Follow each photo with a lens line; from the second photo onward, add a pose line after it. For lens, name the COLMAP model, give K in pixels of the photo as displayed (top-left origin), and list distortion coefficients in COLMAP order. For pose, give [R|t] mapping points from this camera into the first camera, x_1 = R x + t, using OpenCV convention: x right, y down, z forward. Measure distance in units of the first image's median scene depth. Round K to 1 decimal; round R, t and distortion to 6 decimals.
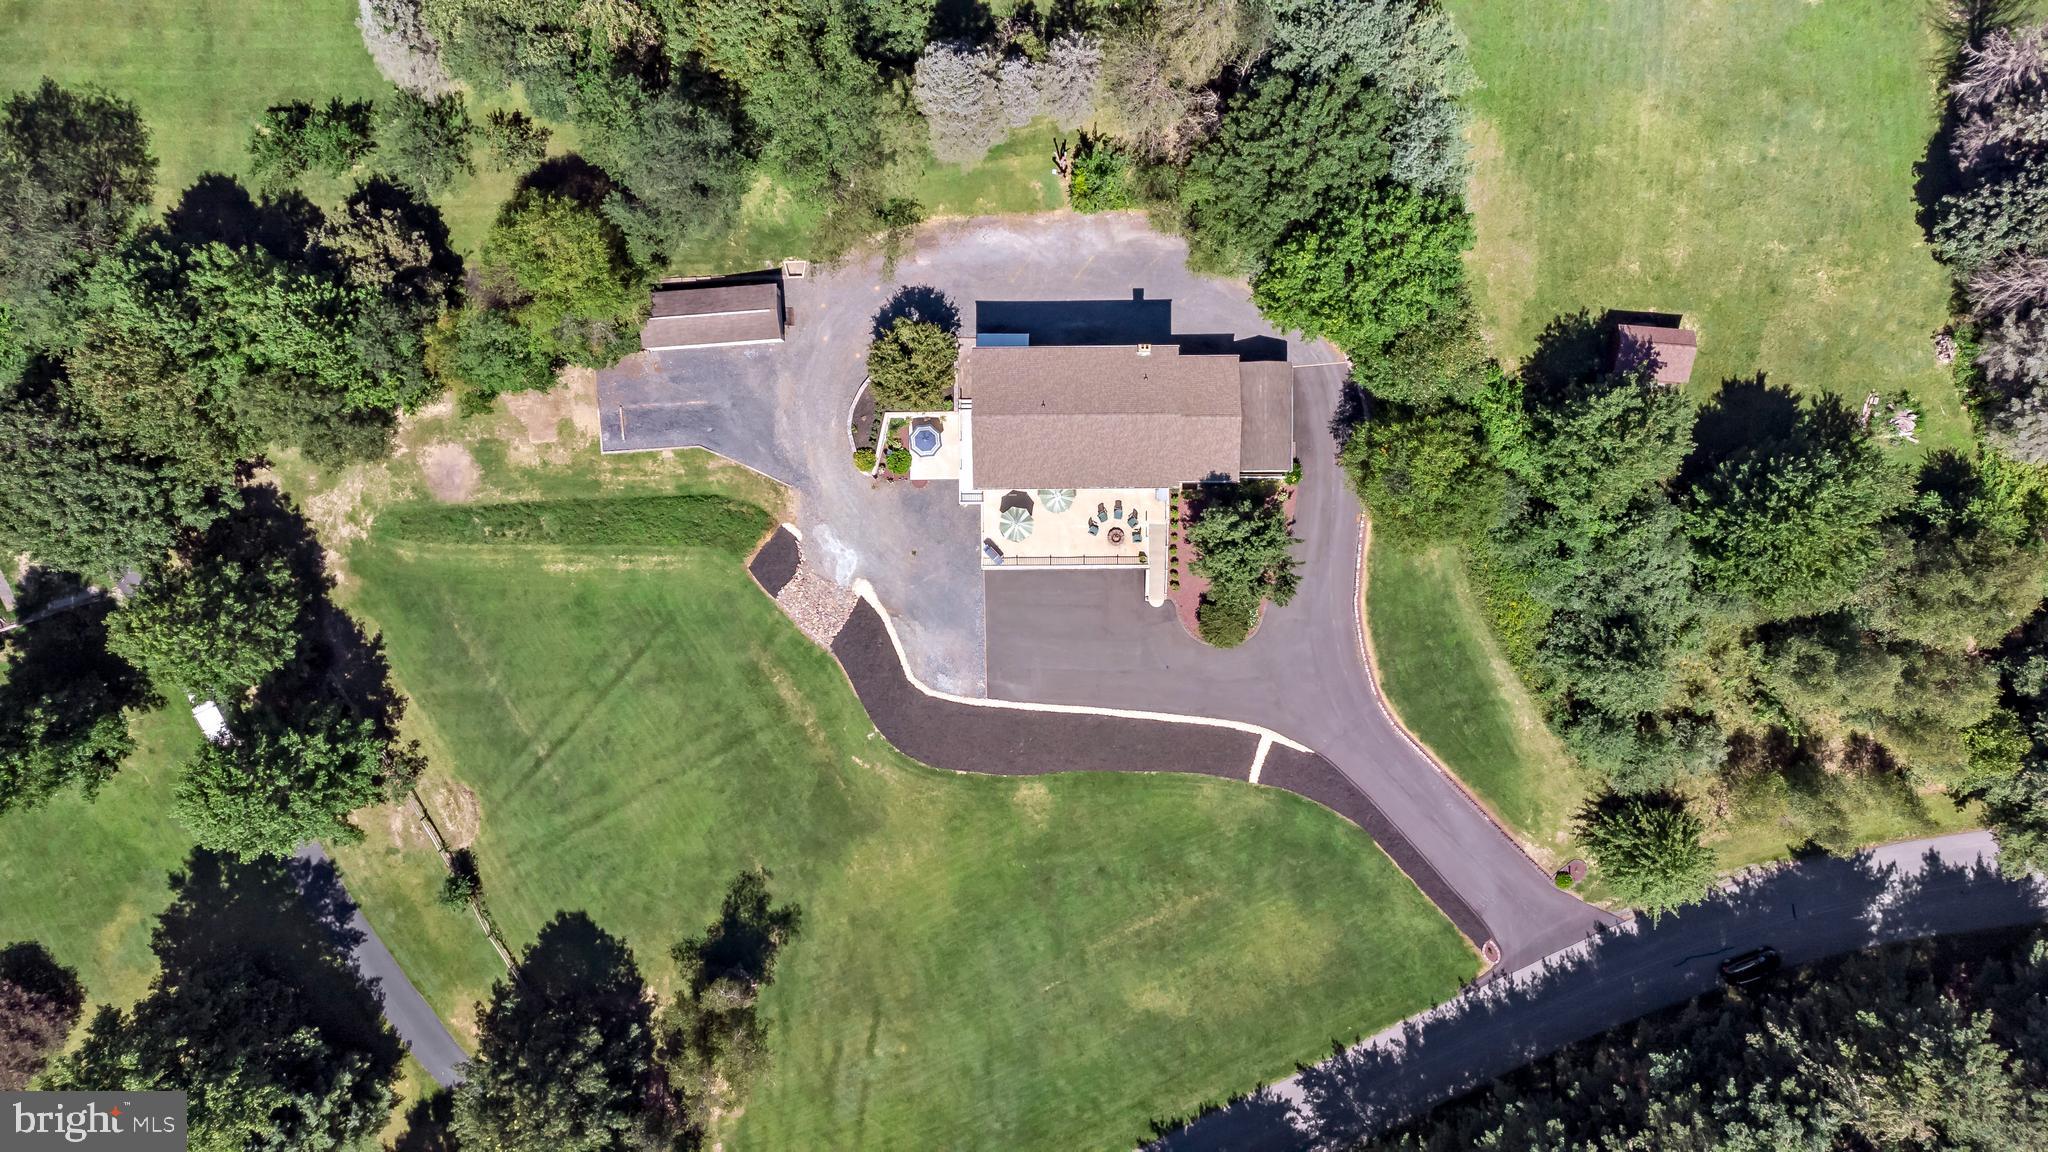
lens RADIAL K [[1526.0, 0, 1034.4], [0, 1526.0, 571.1], [0, 0, 1]] dist [0.017915, 0.041375]
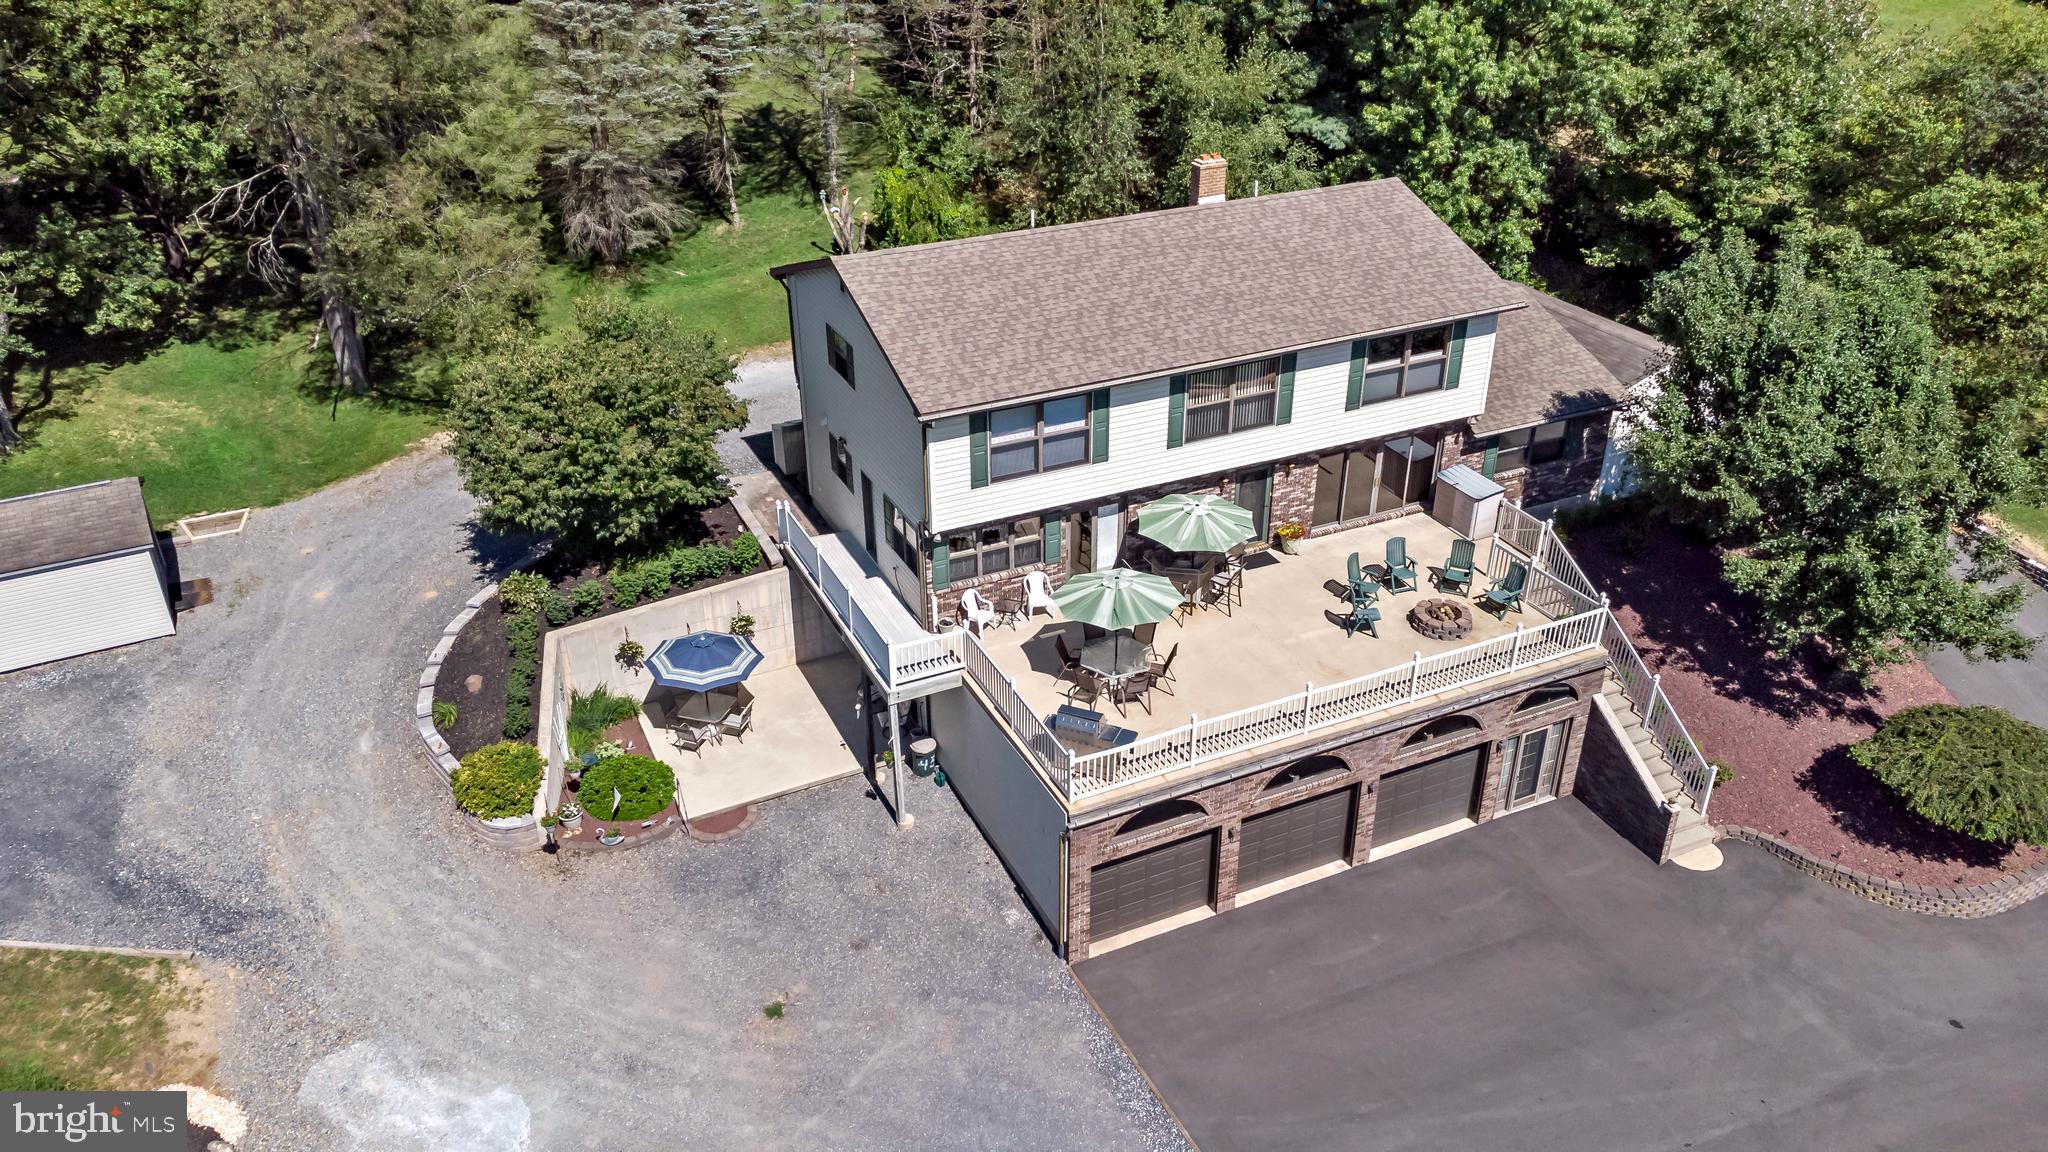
lens RADIAL K [[1526.0, 0, 1032.2], [0, 1526.0, 561.8], [0, 0, 1]] dist [0.017915, 0.041375]
pose [[0.907628, -0.197949, 0.370172, -0.119537], [0.419774, 0.425566, -0.801676, 0.169699], [0.001158, 0.883012, 0.469349, 0.847219]]
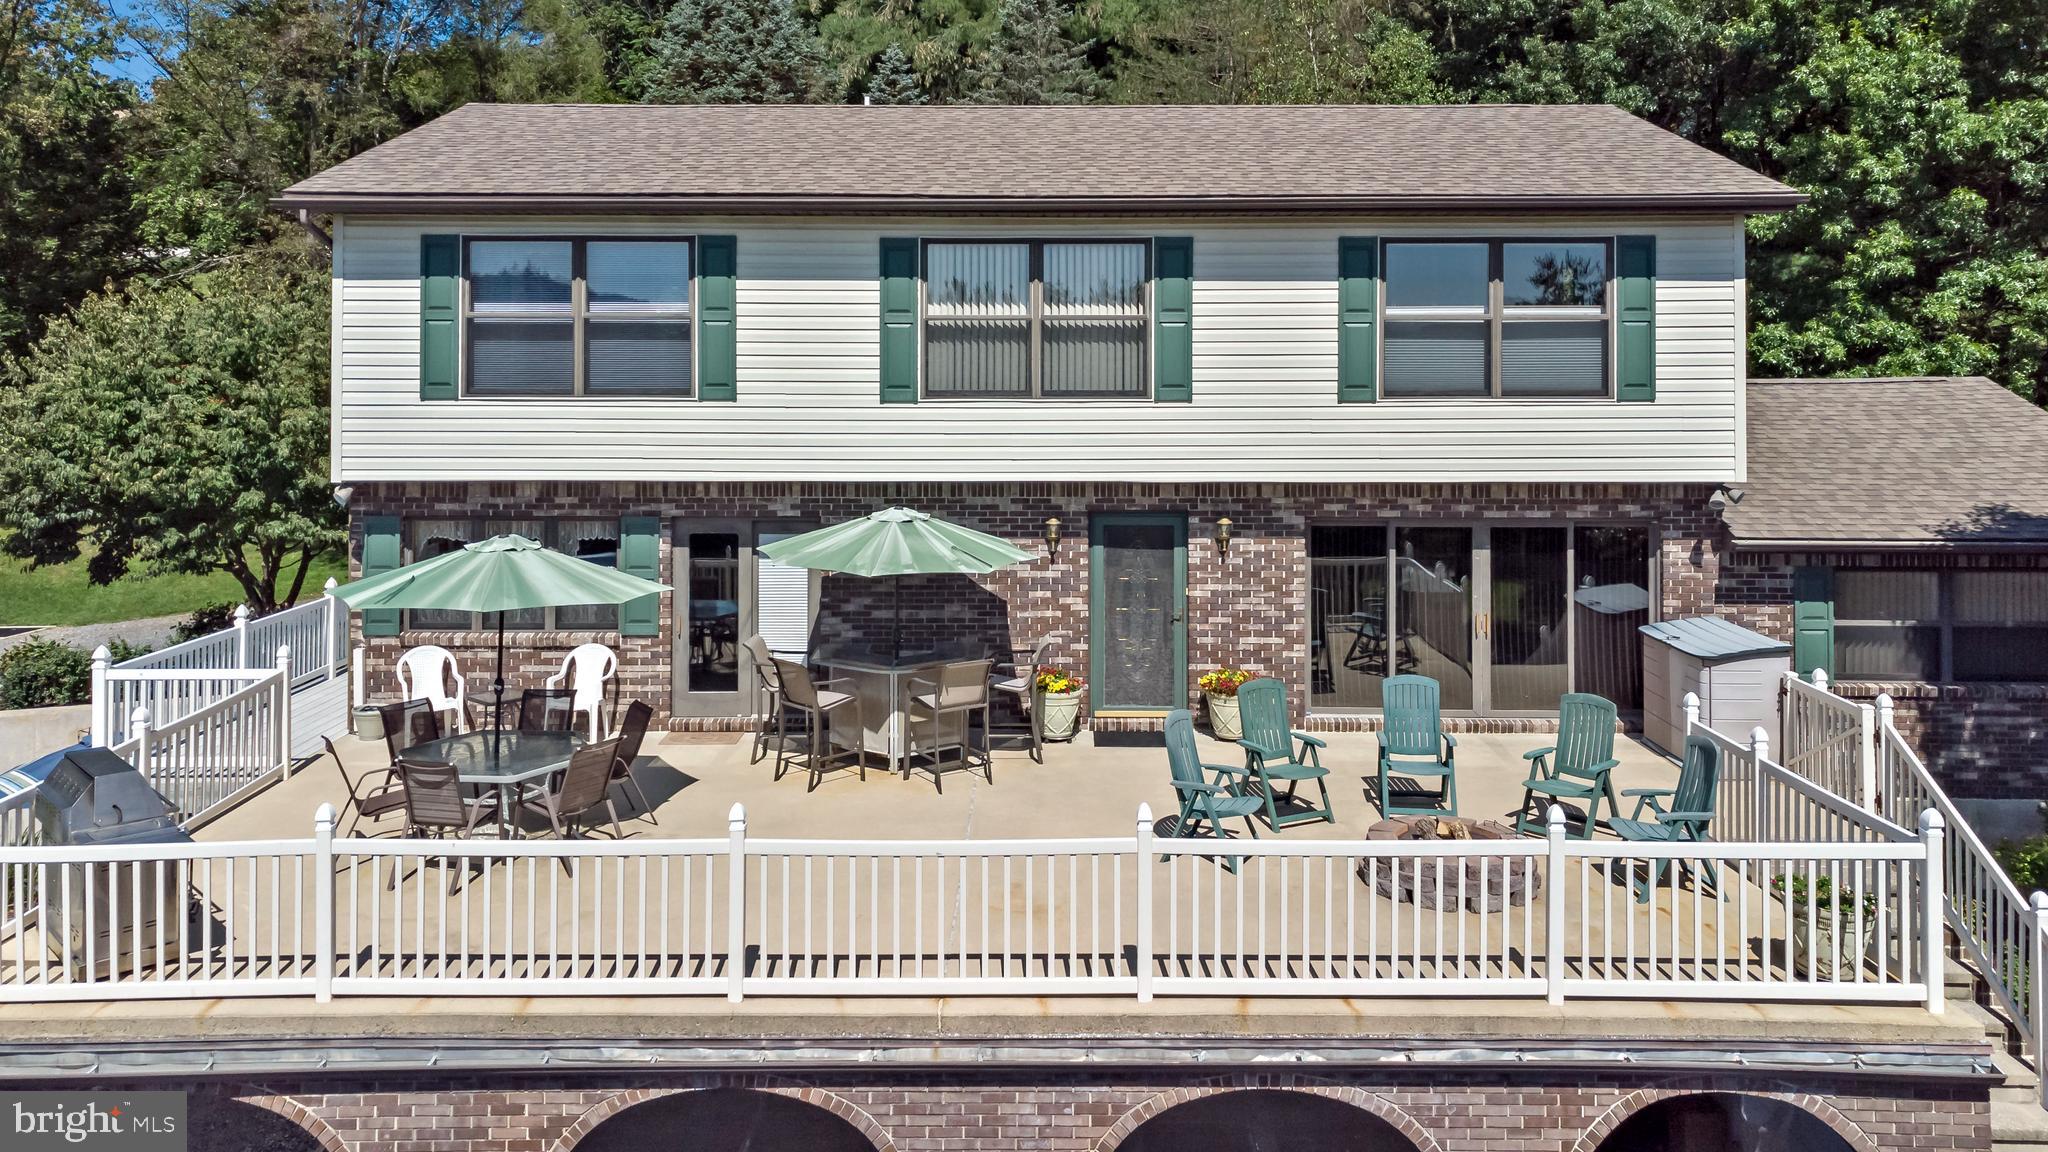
lens RADIAL K [[1562.7, 0, 1041.2], [0, 1562.7, 383.6], [0, 0, 1]] dist [0.036160, 0.014136]
pose [[0.999911, 0.009007, -0.009870, 0.027503], [-0.009918, 0.005333, -0.999937, 0.079531], [-0.008954, 0.999945, 0.005422, 0.959277]]
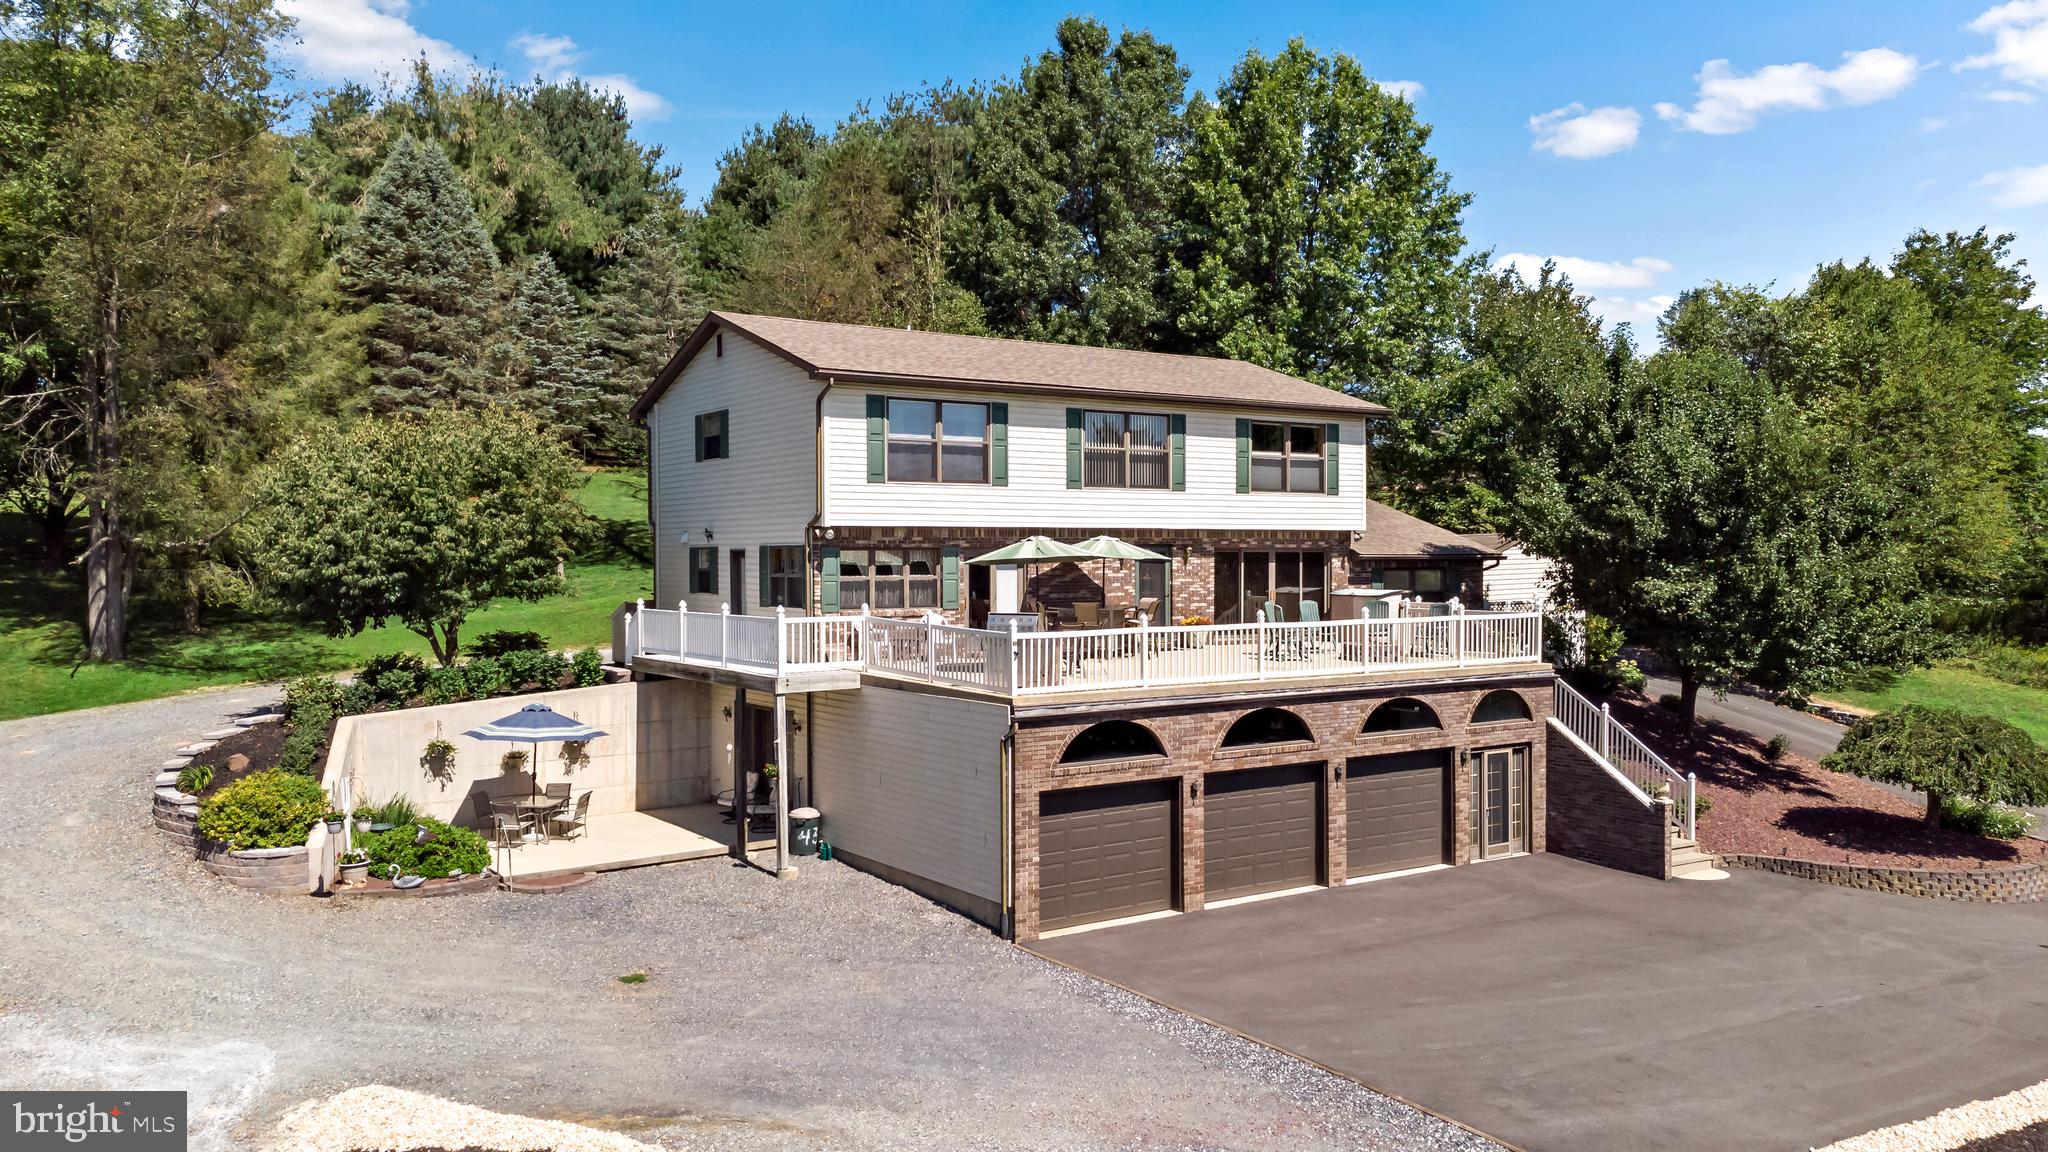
lens RADIAL K [[1526.0, 0, 1031.6], [0, 1526.0, 564.3], [0, 0, 1]] dist [0.017915, 0.041375]
pose [[0.832575, 0.003015, 0.553905, -0.142107], [0.553909, -0.008059, -0.832538, 0.164947], [0.001954, 0.999963, -0.008380, 0.977344]]
